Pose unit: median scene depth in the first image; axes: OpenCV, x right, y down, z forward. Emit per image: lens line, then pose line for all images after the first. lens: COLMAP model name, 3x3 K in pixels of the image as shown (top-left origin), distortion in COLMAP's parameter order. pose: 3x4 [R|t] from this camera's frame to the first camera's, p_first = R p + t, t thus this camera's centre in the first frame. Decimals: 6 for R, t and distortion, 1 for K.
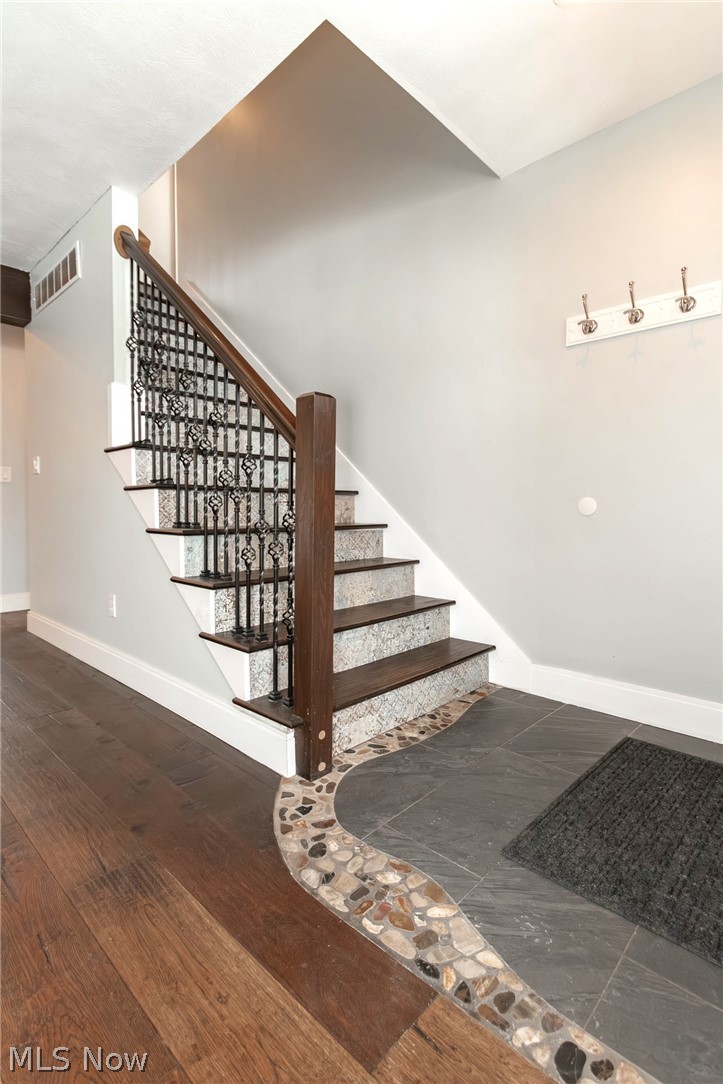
lens RADIAL K [[505.8, 0, 350.4], [0, 505.8, 536.5], [0, 0, 1]] dist [0.009636, -0.005458]
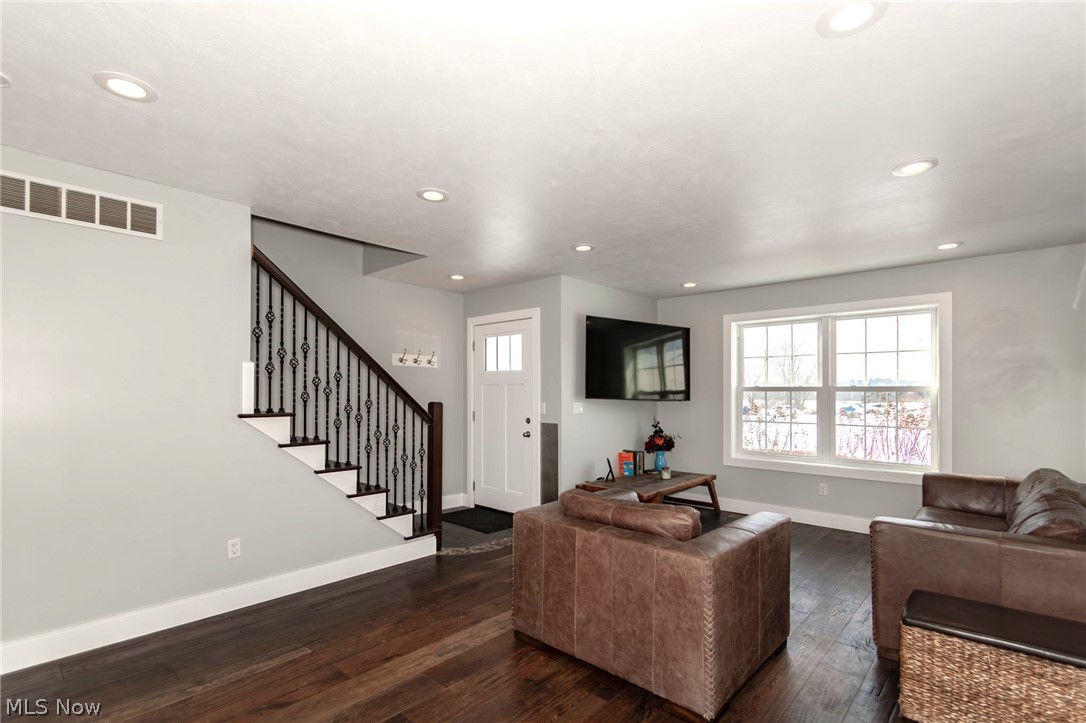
lens RADIAL K [[519.2, 0, 509.4], [0, 519.2, 390.9], [0, 0, 1]] dist [-0.004998, -0.002476]
pose [[-0.046916, 0.005346, 0.998885, -2.335307], [0.041947, 0.999114, -0.003377, -0.262998], [-0.998018, 0.041741, -0.047098, 0.625499]]
